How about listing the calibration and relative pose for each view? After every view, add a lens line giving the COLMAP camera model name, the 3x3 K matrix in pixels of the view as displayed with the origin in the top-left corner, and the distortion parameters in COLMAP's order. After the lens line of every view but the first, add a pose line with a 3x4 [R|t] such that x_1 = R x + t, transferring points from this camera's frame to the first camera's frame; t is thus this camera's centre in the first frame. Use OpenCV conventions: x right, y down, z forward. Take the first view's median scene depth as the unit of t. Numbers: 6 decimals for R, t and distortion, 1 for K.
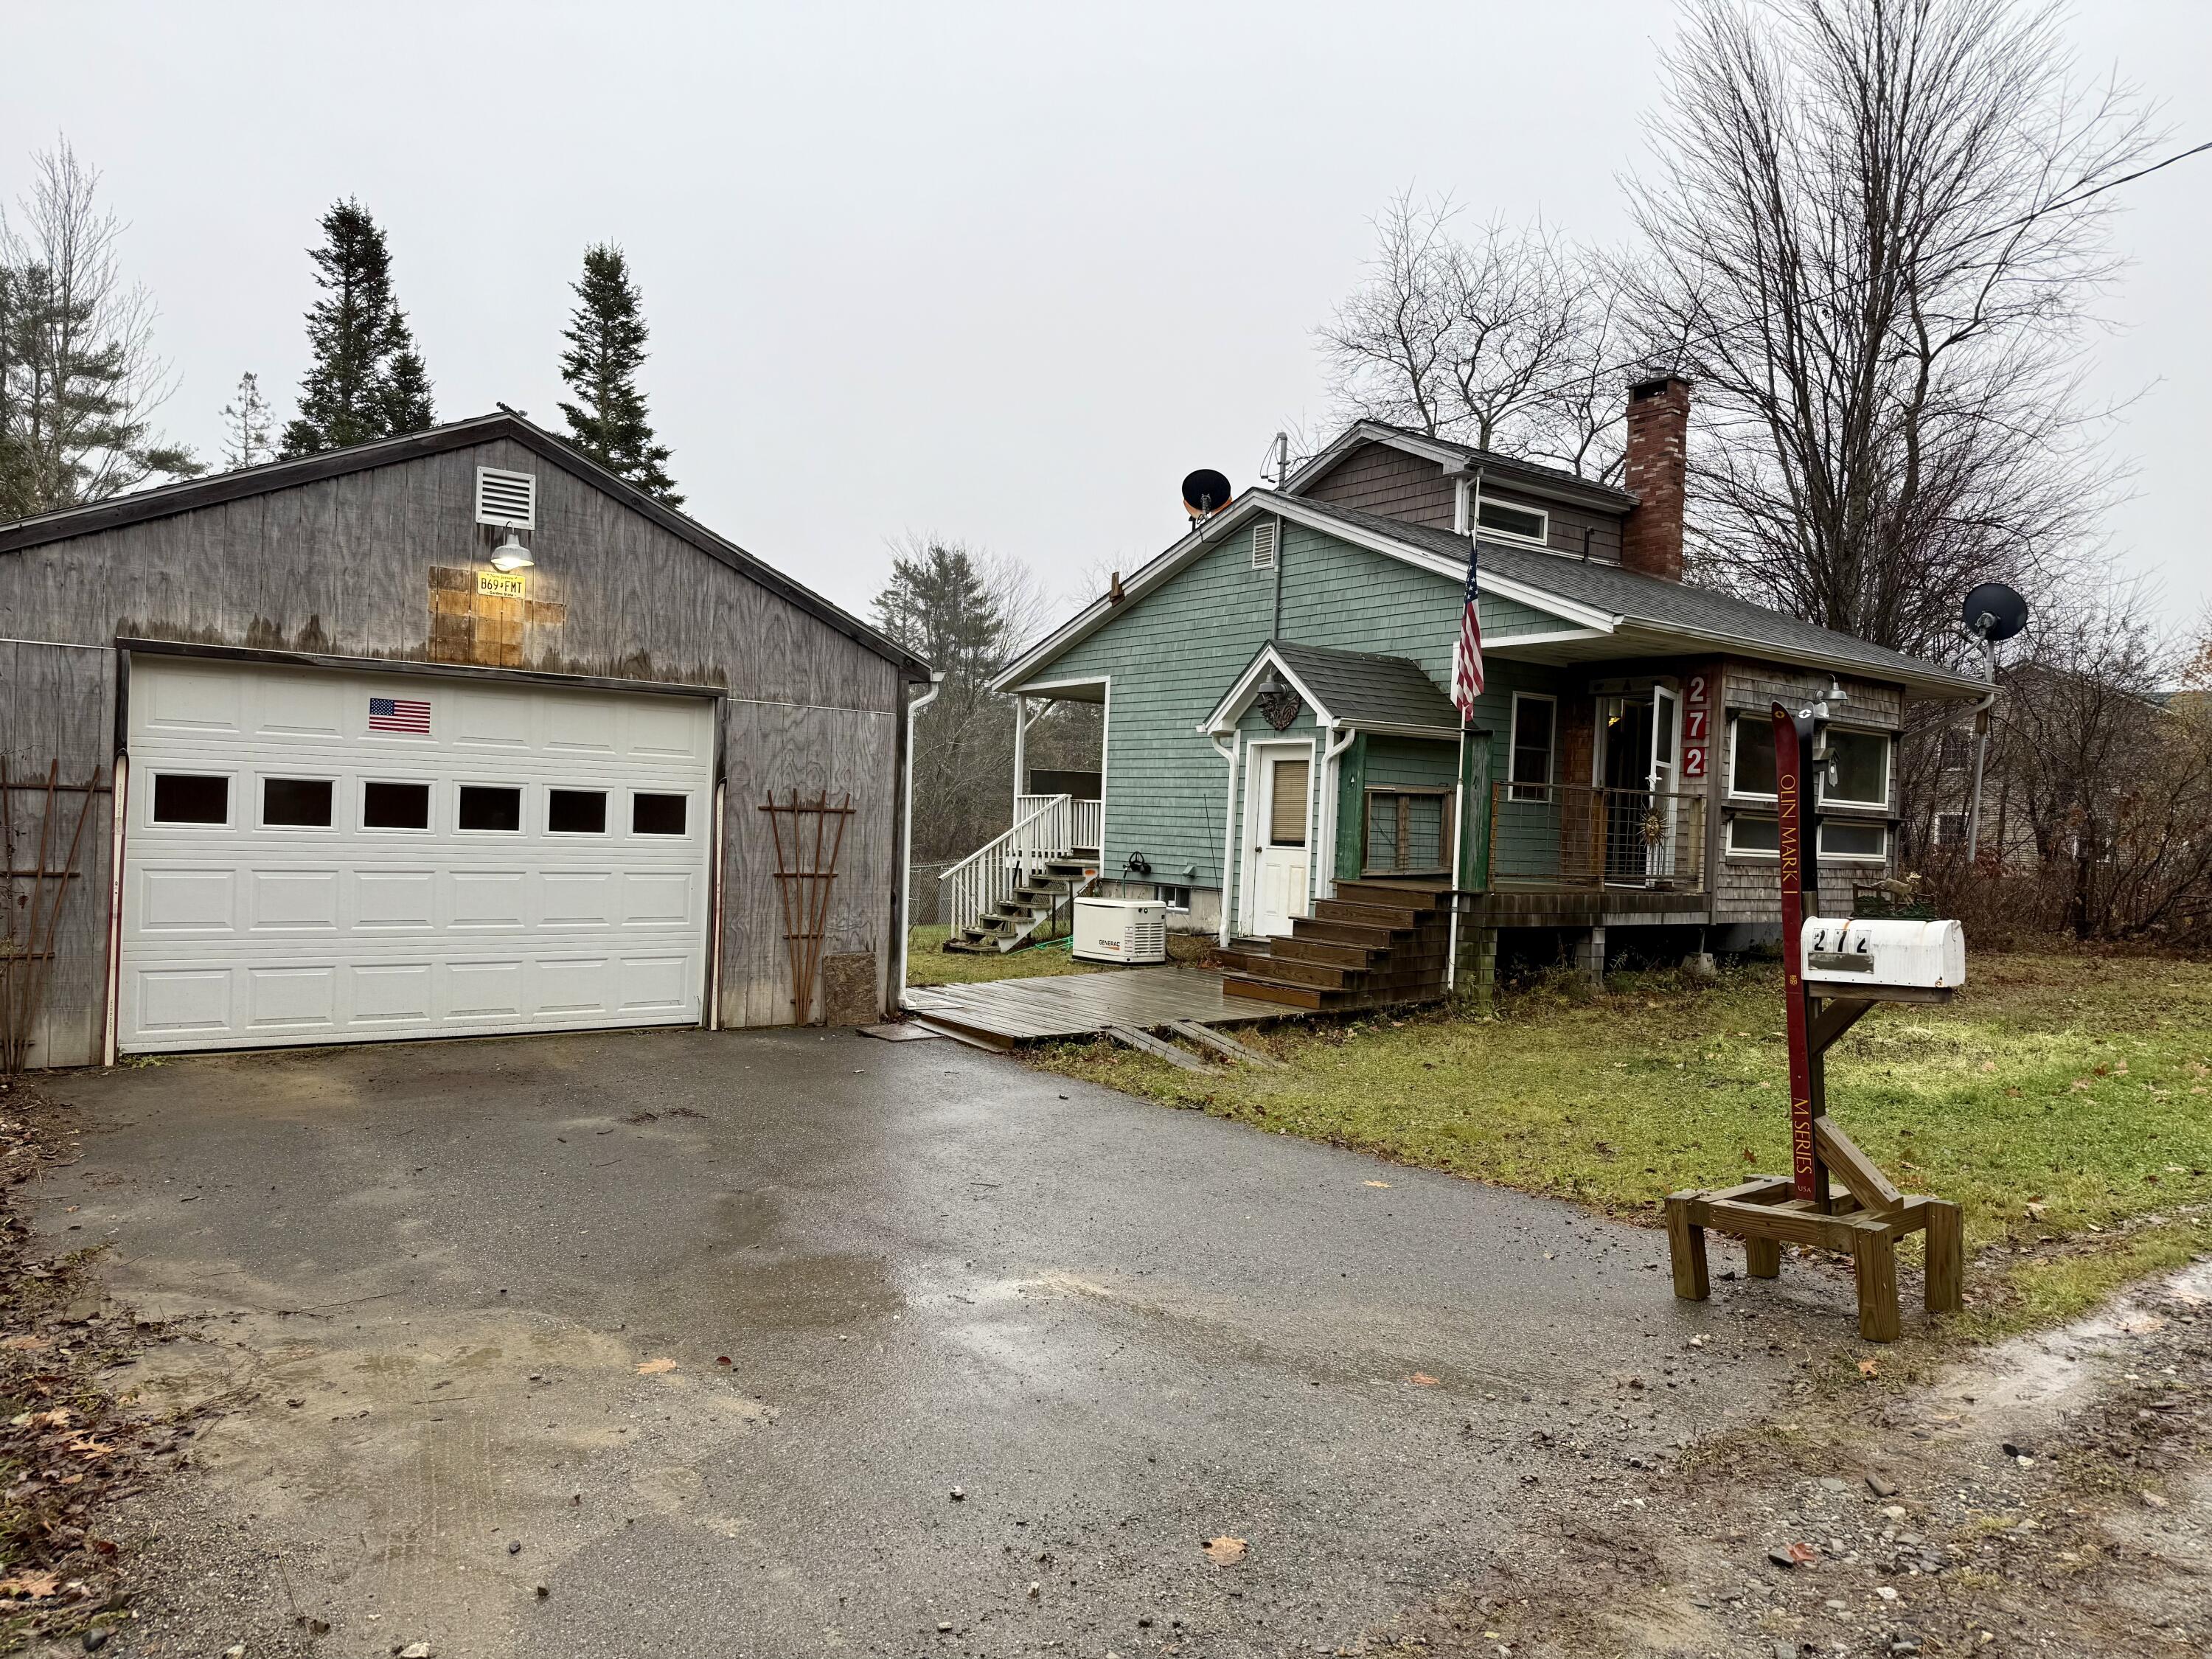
lens RADIAL K [[1559.0, 0, 1097.7], [0, 1559.0, 832.3], [0, 0, 1]] dist [0.071602, -0.055669]
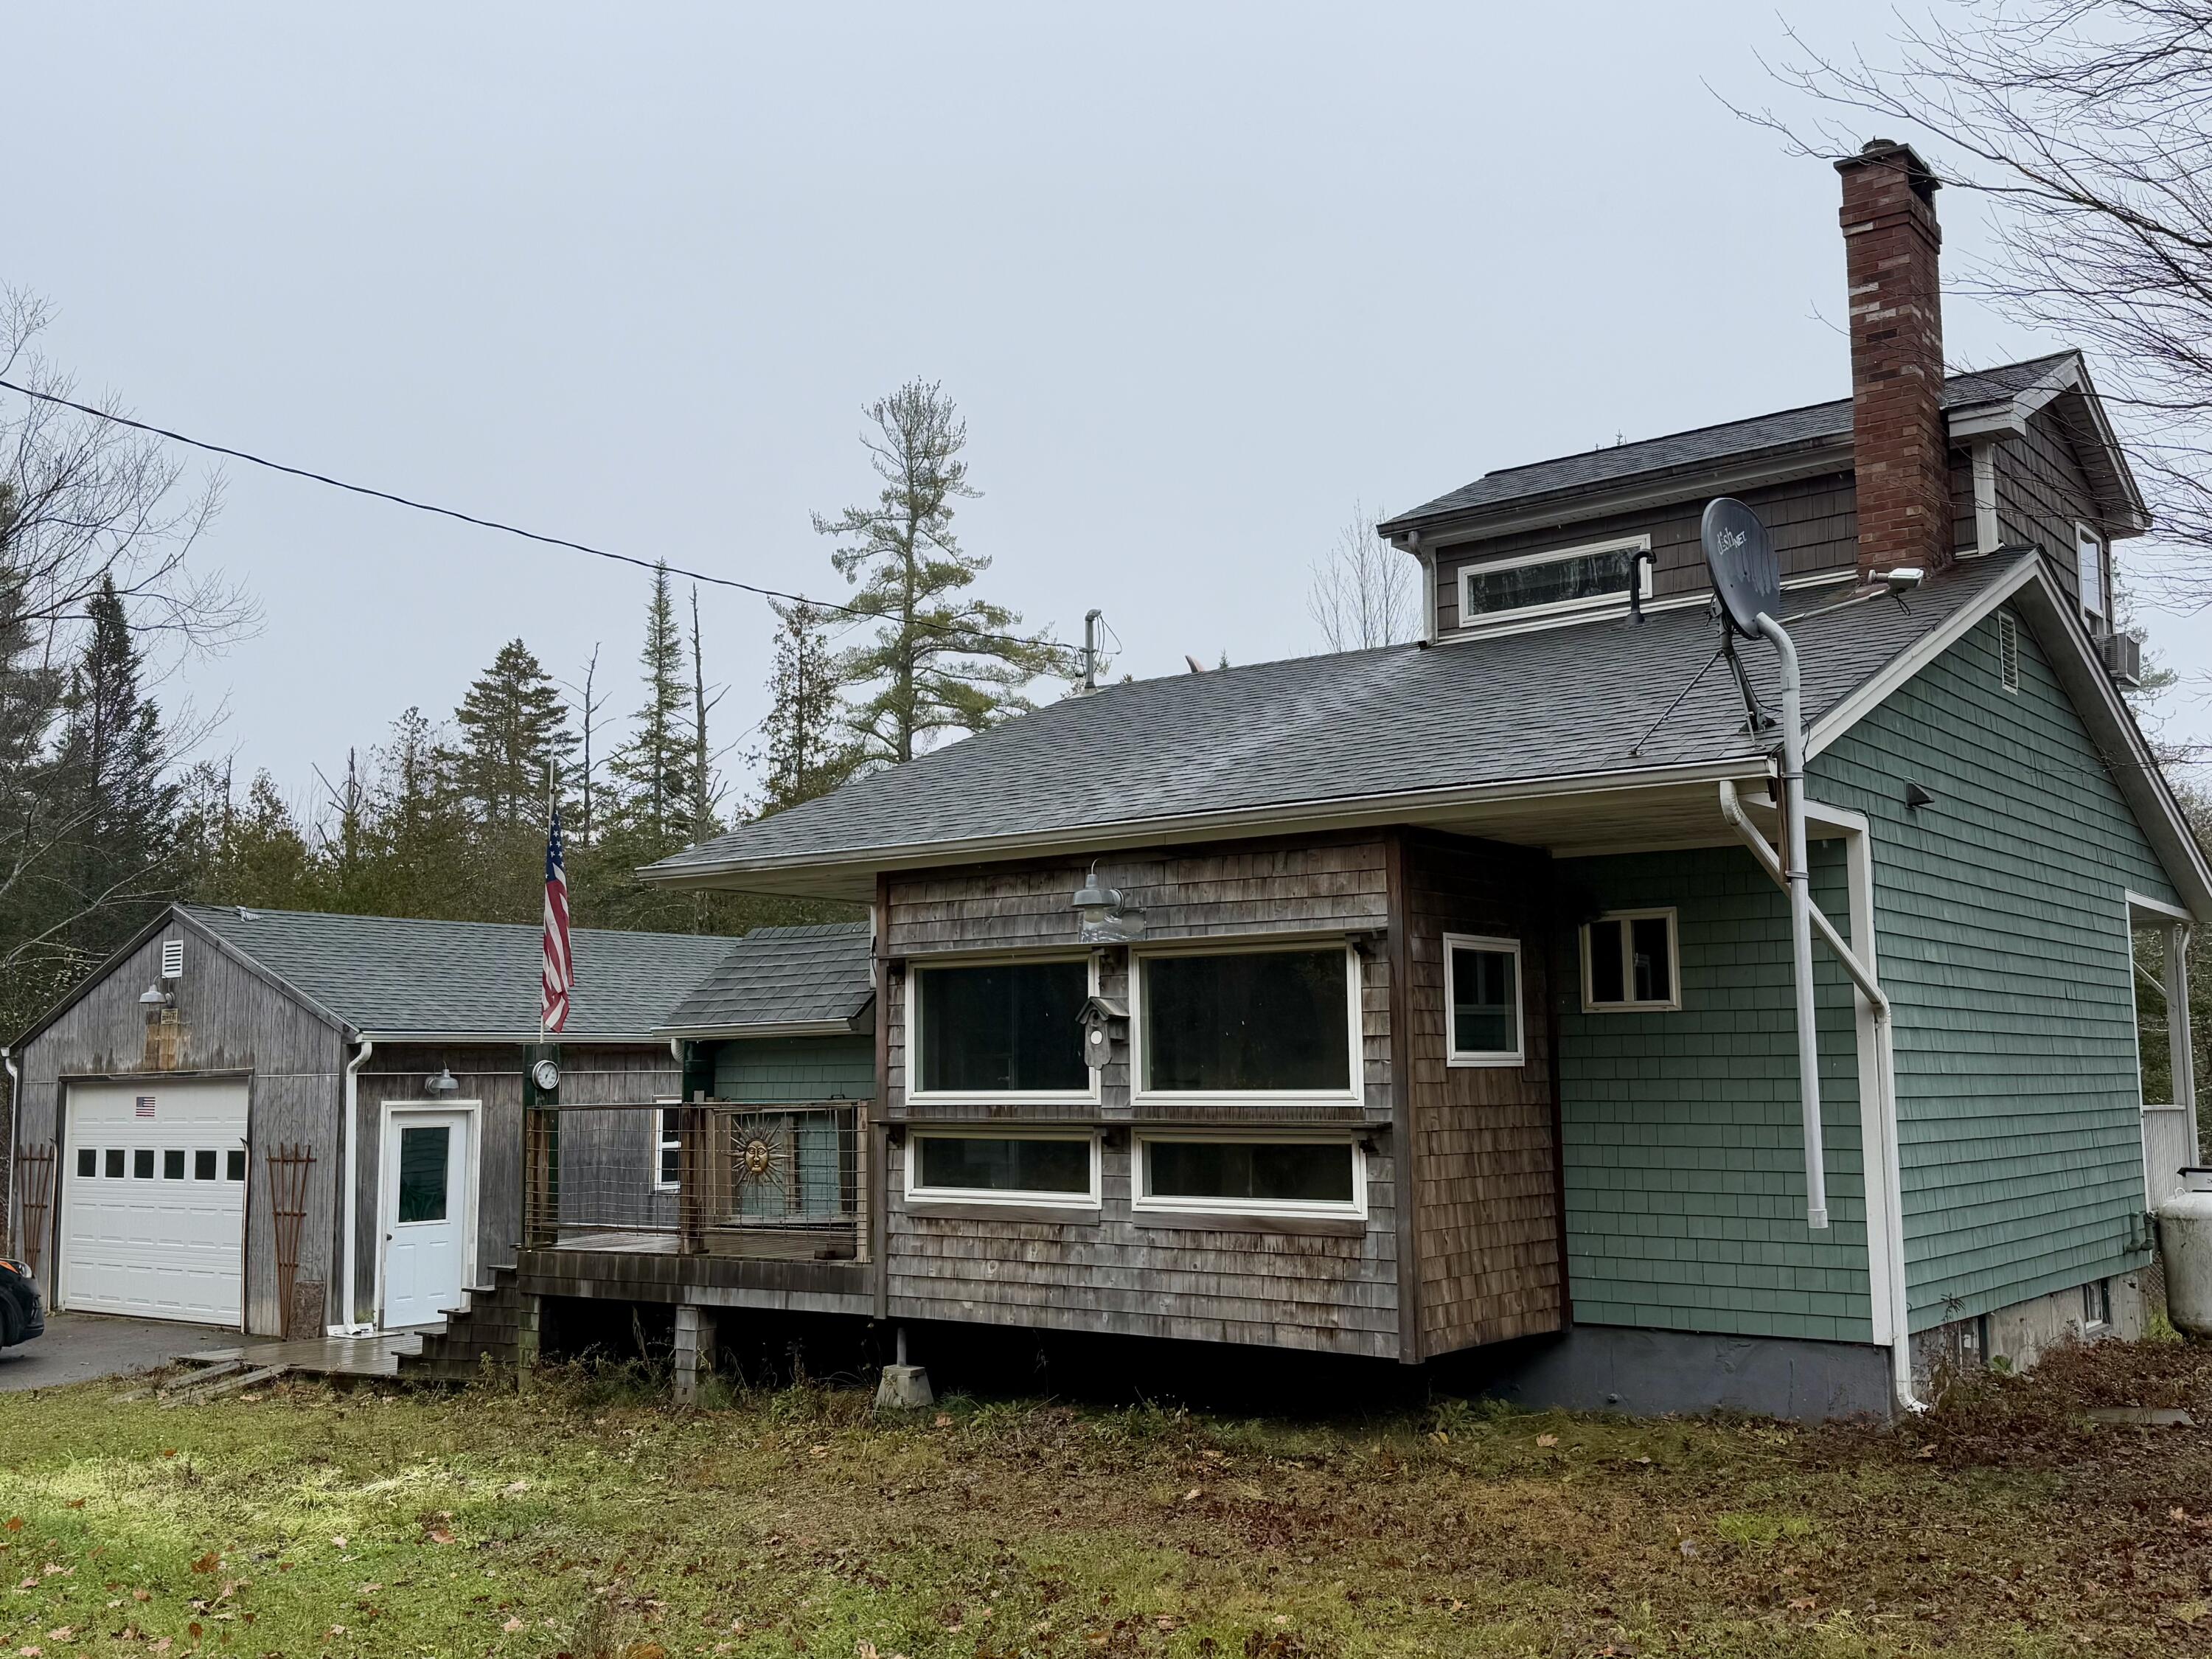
lens RADIAL K [[2138.6, 0, 1105.6], [0, 2138.6, 825.9], [0, 0, 1]] dist [0.058278, 0.000000]
pose [[0.266133, -0.155755, -0.951269, 1.150566], [0.016522, 0.987451, -0.157057, 0.002789], [0.963795, 0.026081, 0.265367, 0.810758]]
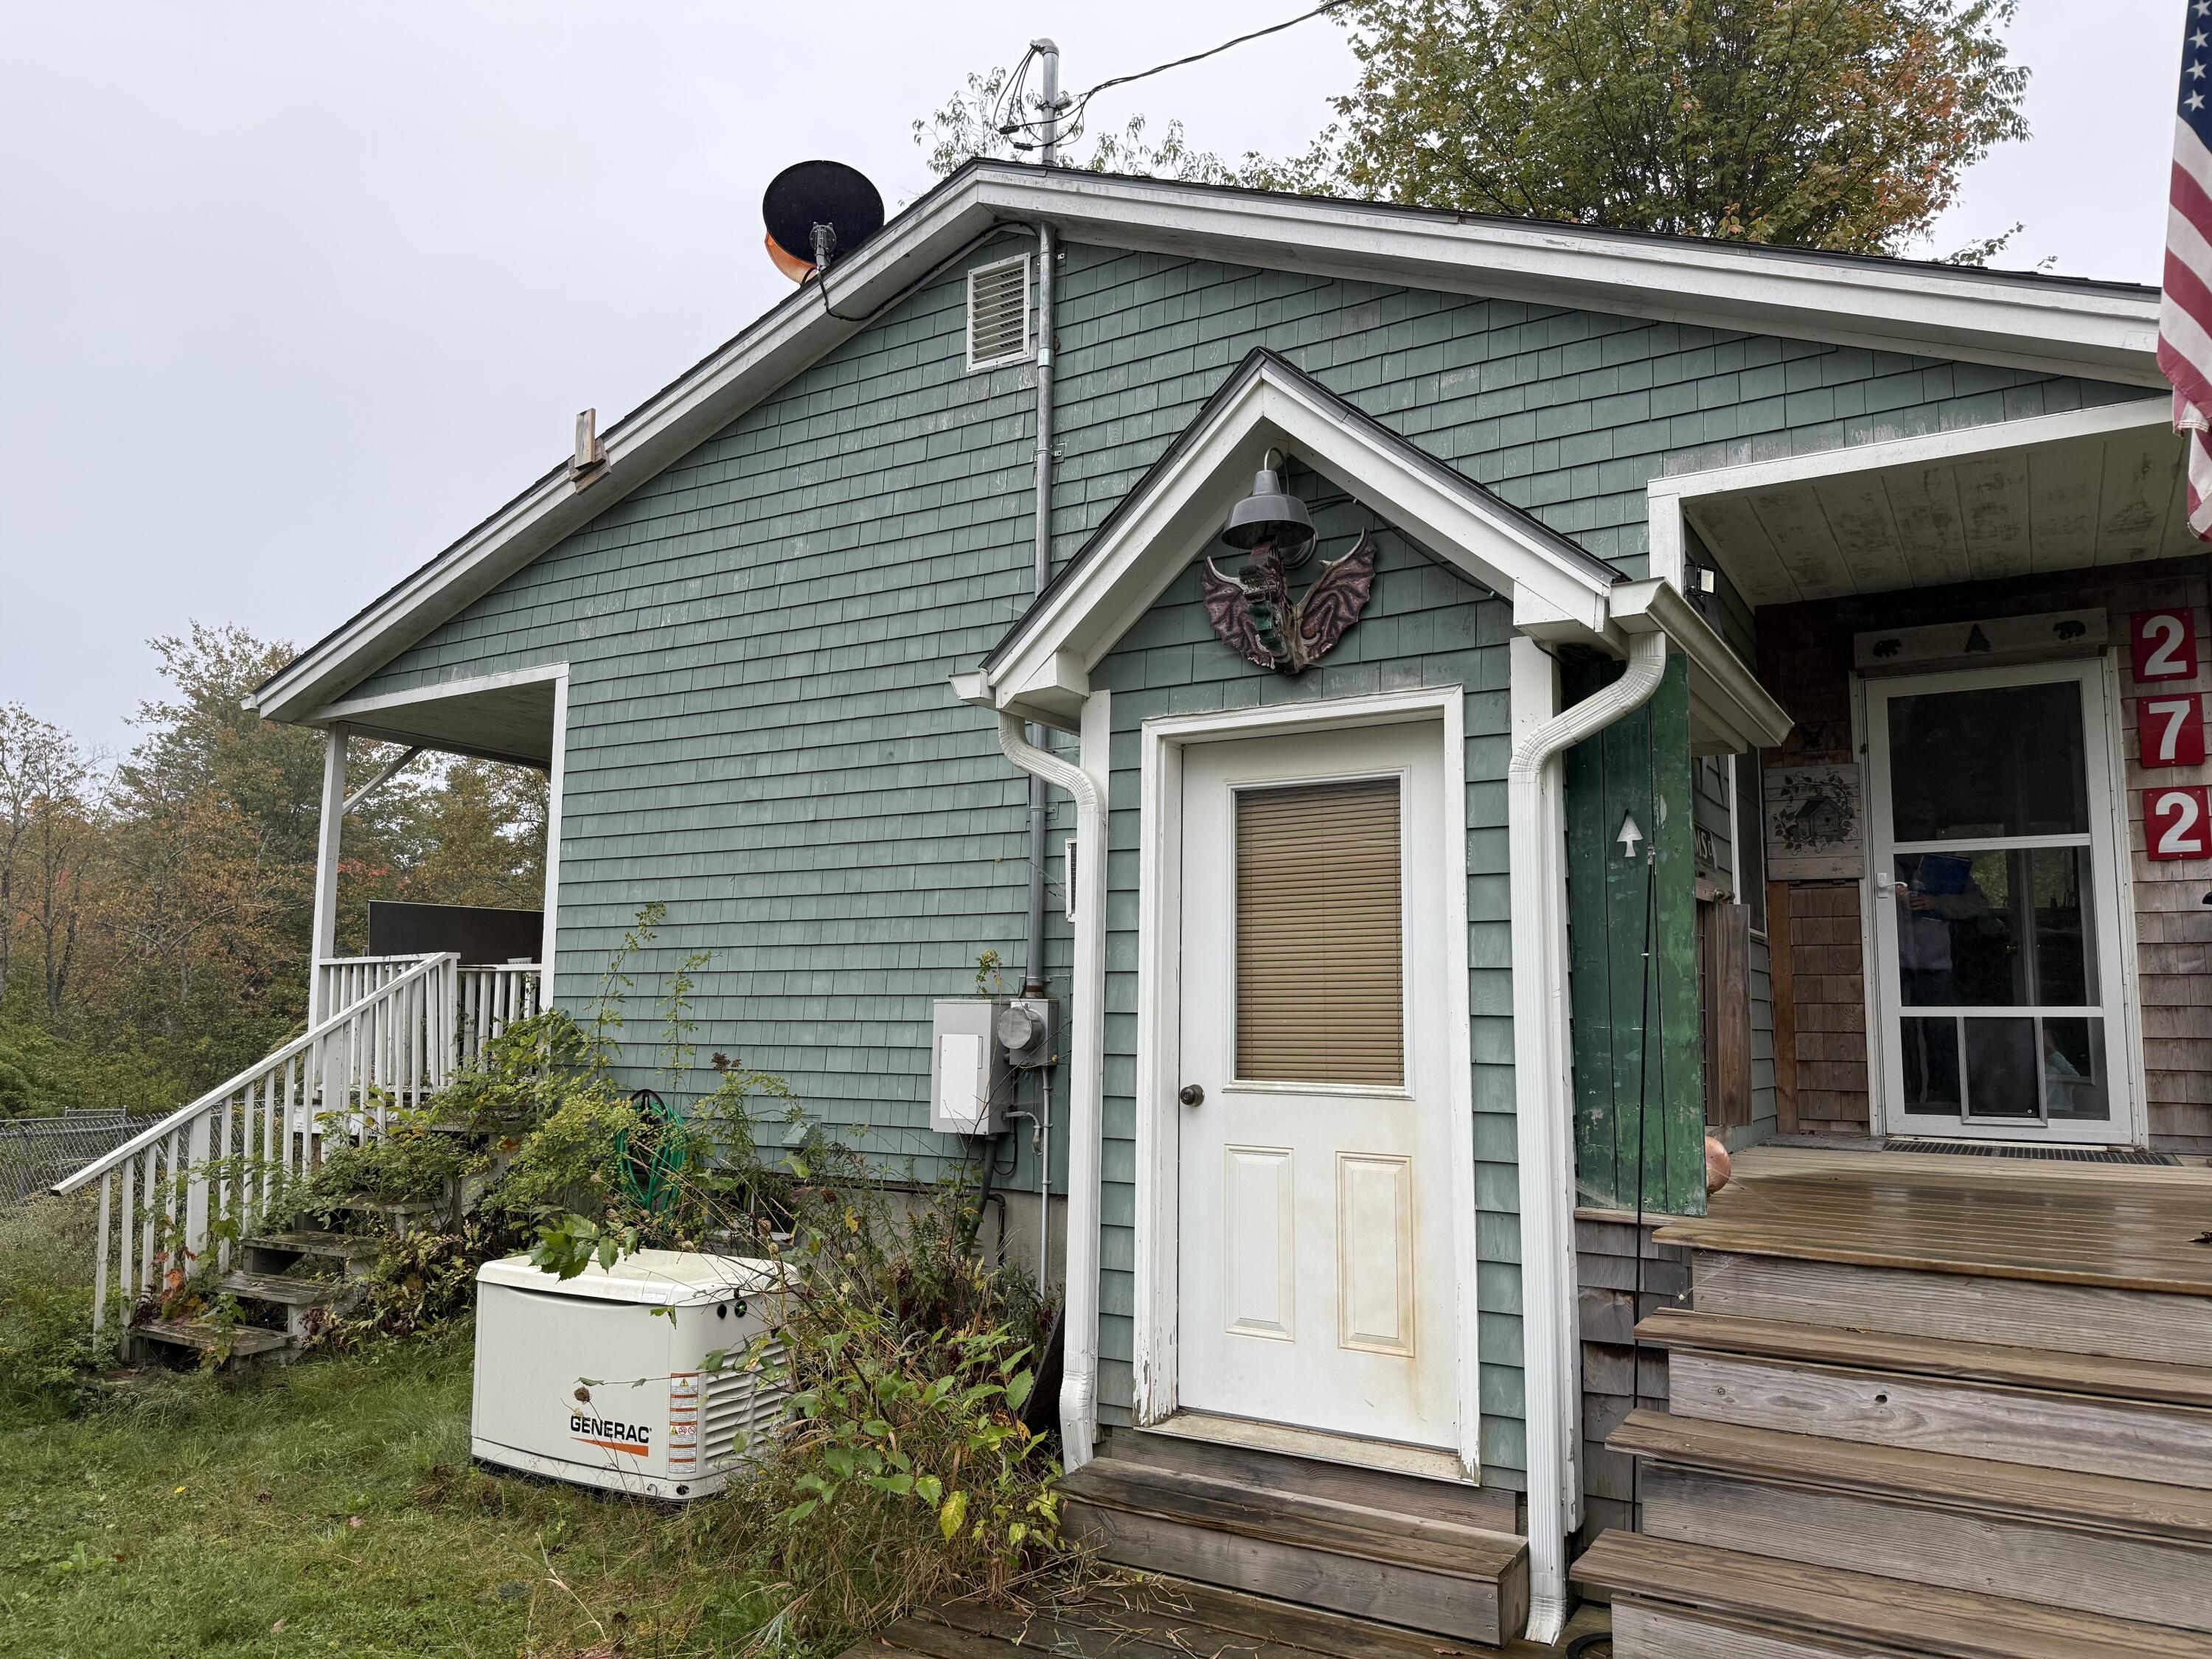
lens RADIAL K [[1559.0, 0, 1092.1], [0, 1559.0, 844.7], [0, 0, 1]] dist [0.071602, -0.055669]
pose [[0.929215, 0.014825, 0.369242, -0.020573], [0.026174, 0.994045, -0.105777, -0.004736], [-0.368612, 0.107954, 0.923294, 0.706450]]
